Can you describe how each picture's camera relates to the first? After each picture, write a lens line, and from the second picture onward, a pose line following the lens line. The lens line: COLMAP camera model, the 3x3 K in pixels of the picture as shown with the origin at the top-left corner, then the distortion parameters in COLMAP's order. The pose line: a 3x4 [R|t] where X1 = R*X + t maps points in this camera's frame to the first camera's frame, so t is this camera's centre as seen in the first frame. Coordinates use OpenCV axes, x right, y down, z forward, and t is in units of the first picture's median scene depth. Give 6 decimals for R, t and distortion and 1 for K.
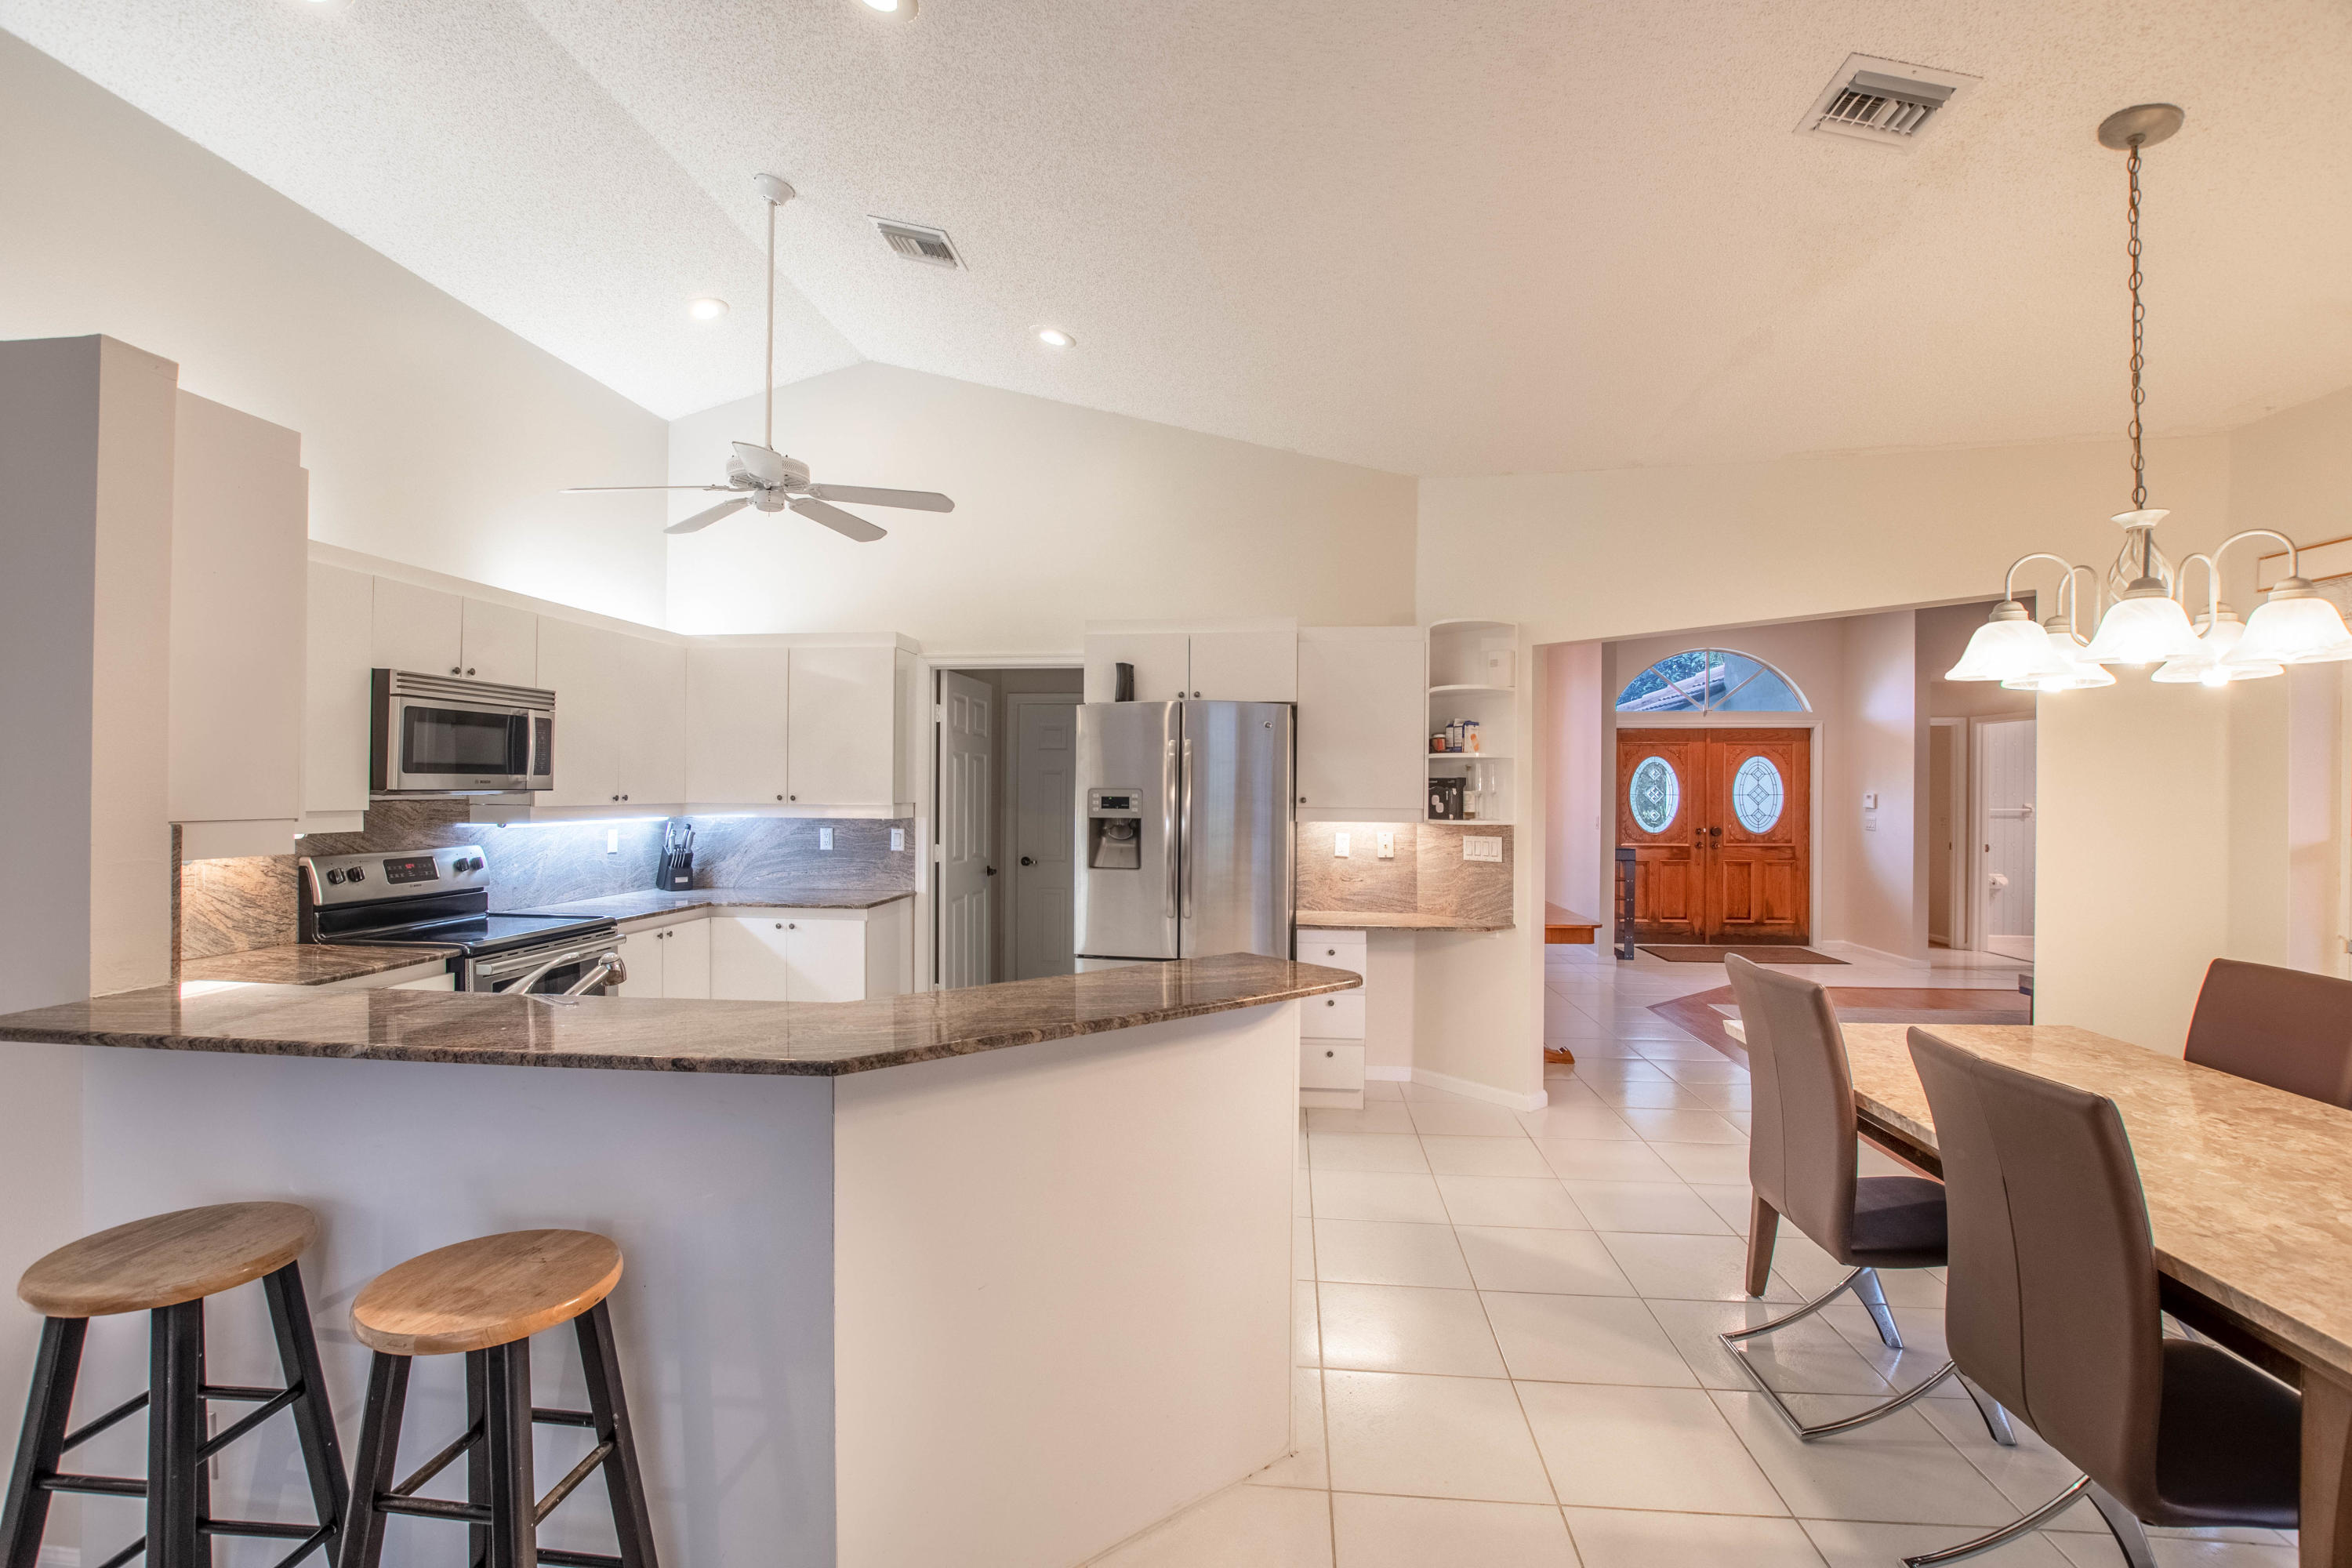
lens RADIAL K [[1030.0, 0, 1176.7], [0, 1030.0, 788.4], [0, 0, 1]] dist [-0.020784, 0.000370]
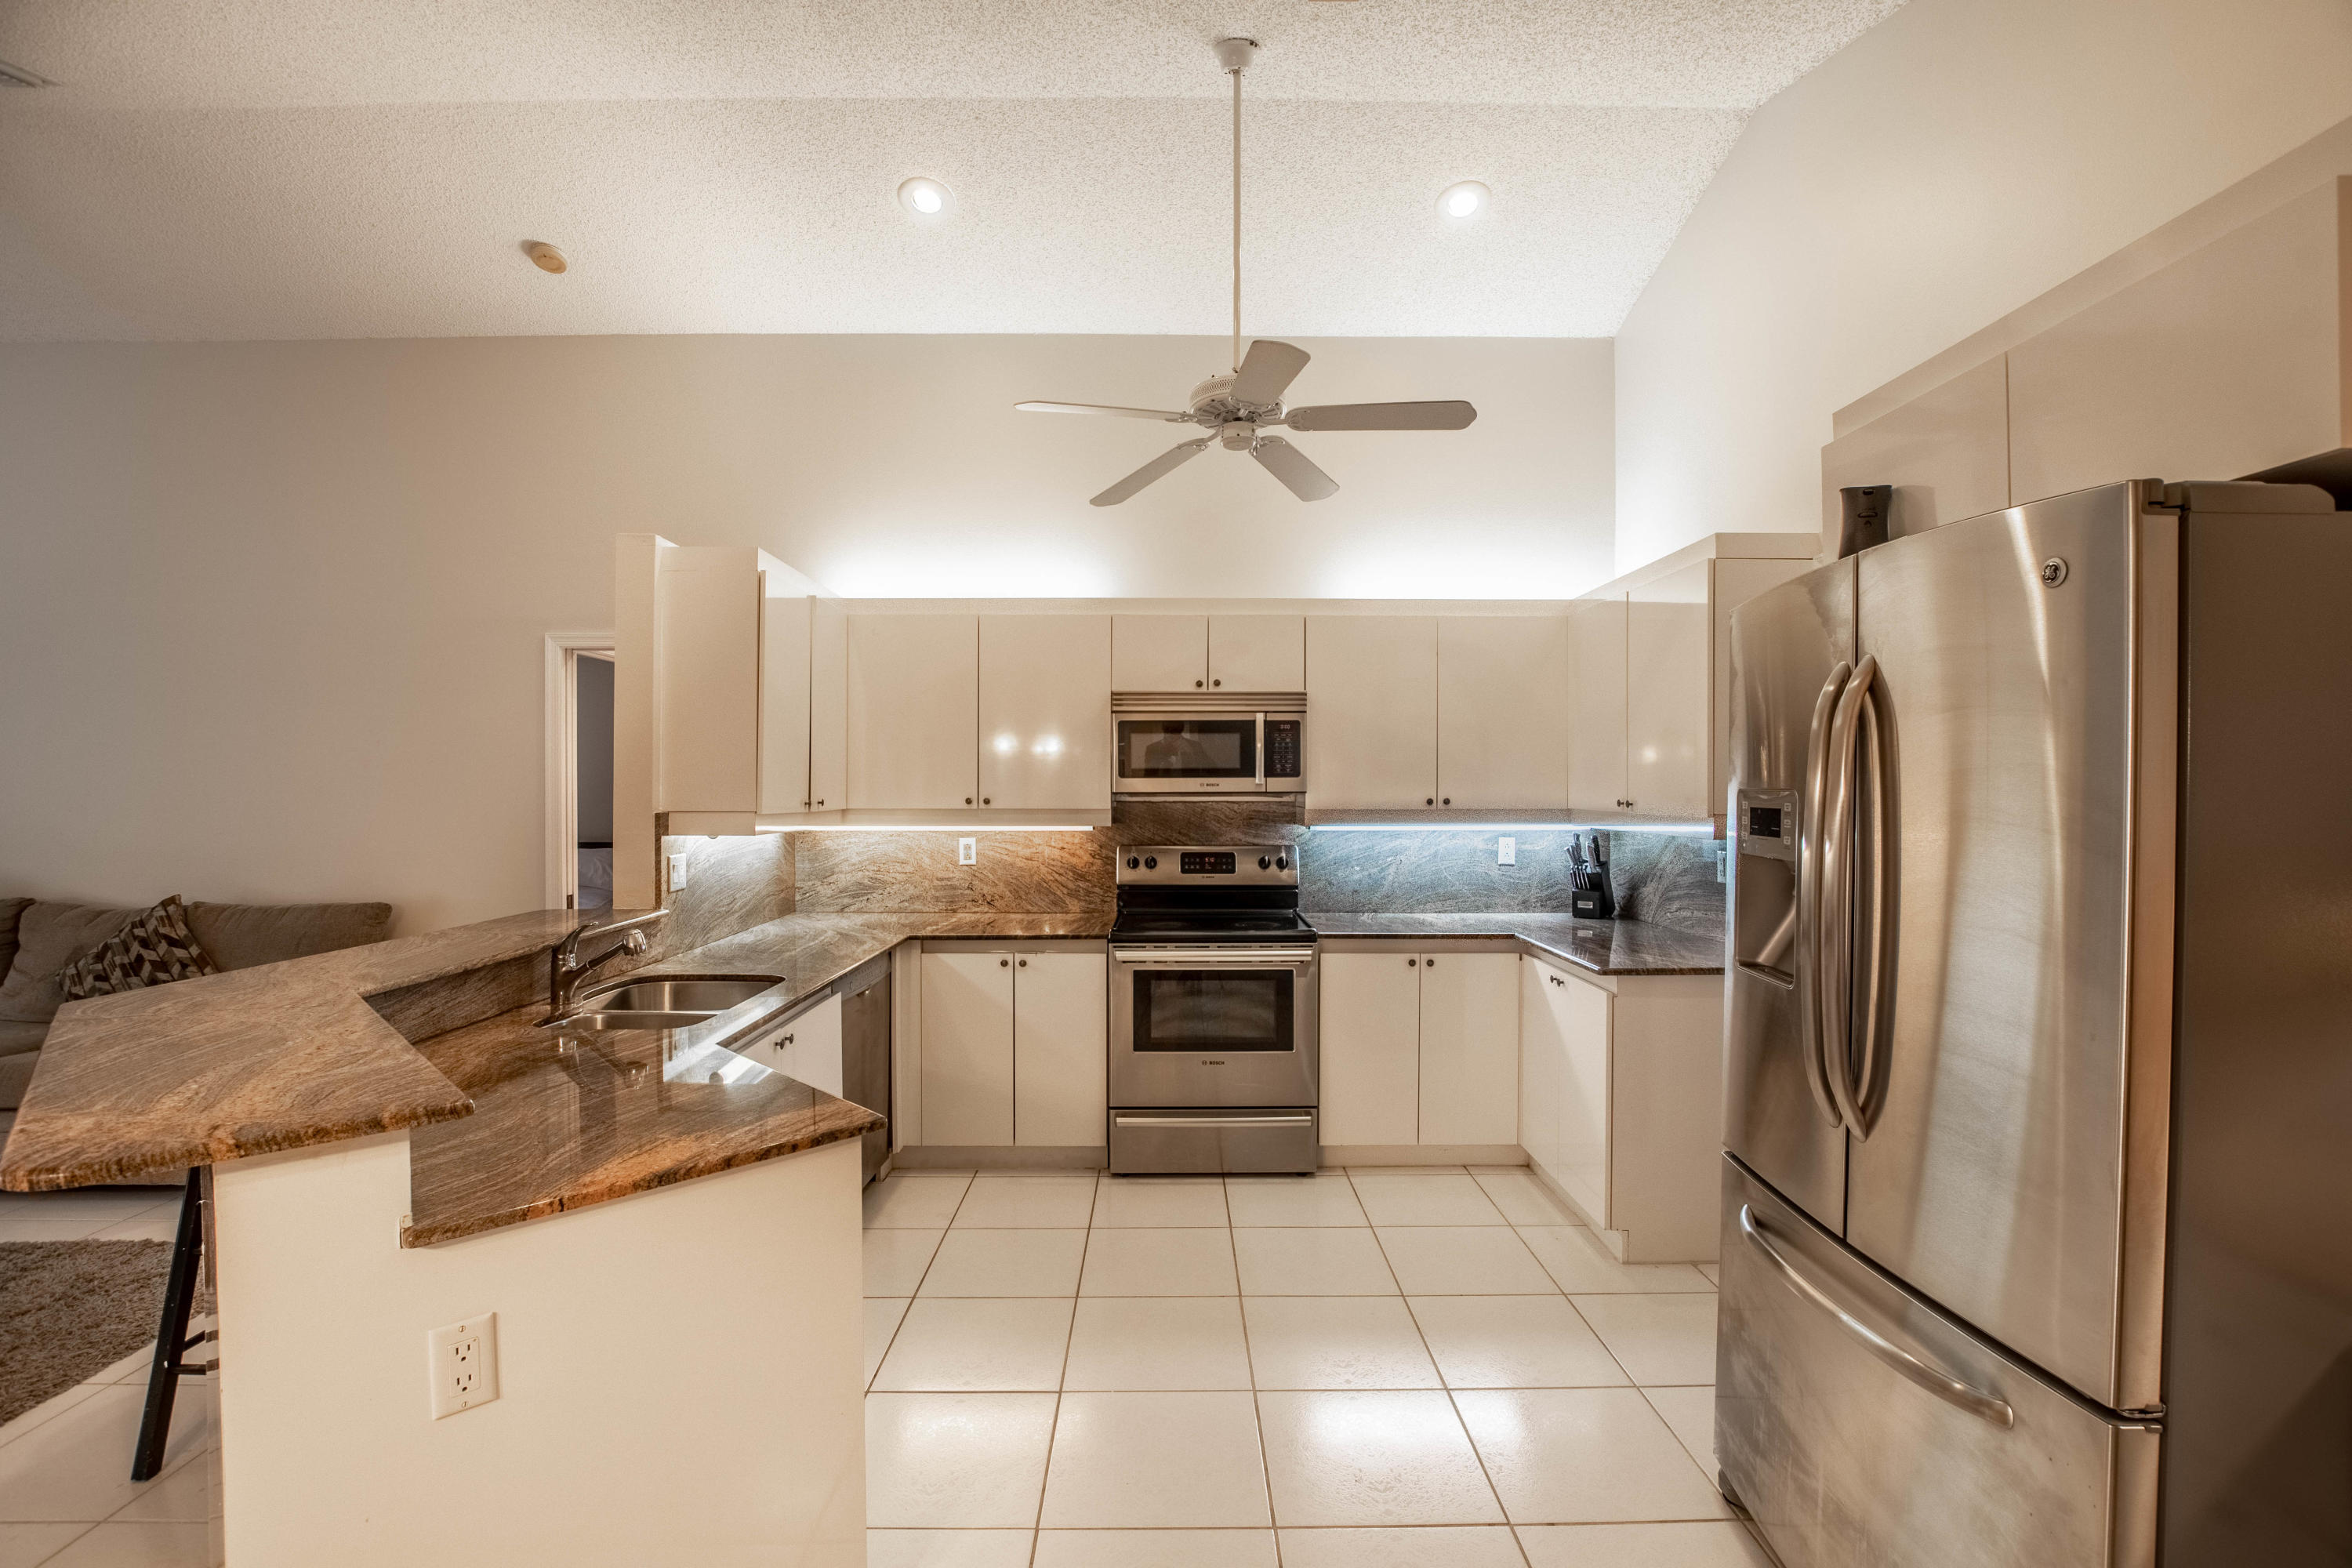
lens RADIAL K [[1030.0, 0, 1180.2], [0, 1030.0, 783.4], [0, 0, 1]] dist [-0.020784, 0.000370]
pose [[0.126032, -0.009472, -0.991981, 0.382019], [0.000728, 0.999955, -0.009456, 0.001980], [0.992026, 0.000470, 0.126033, 0.813582]]
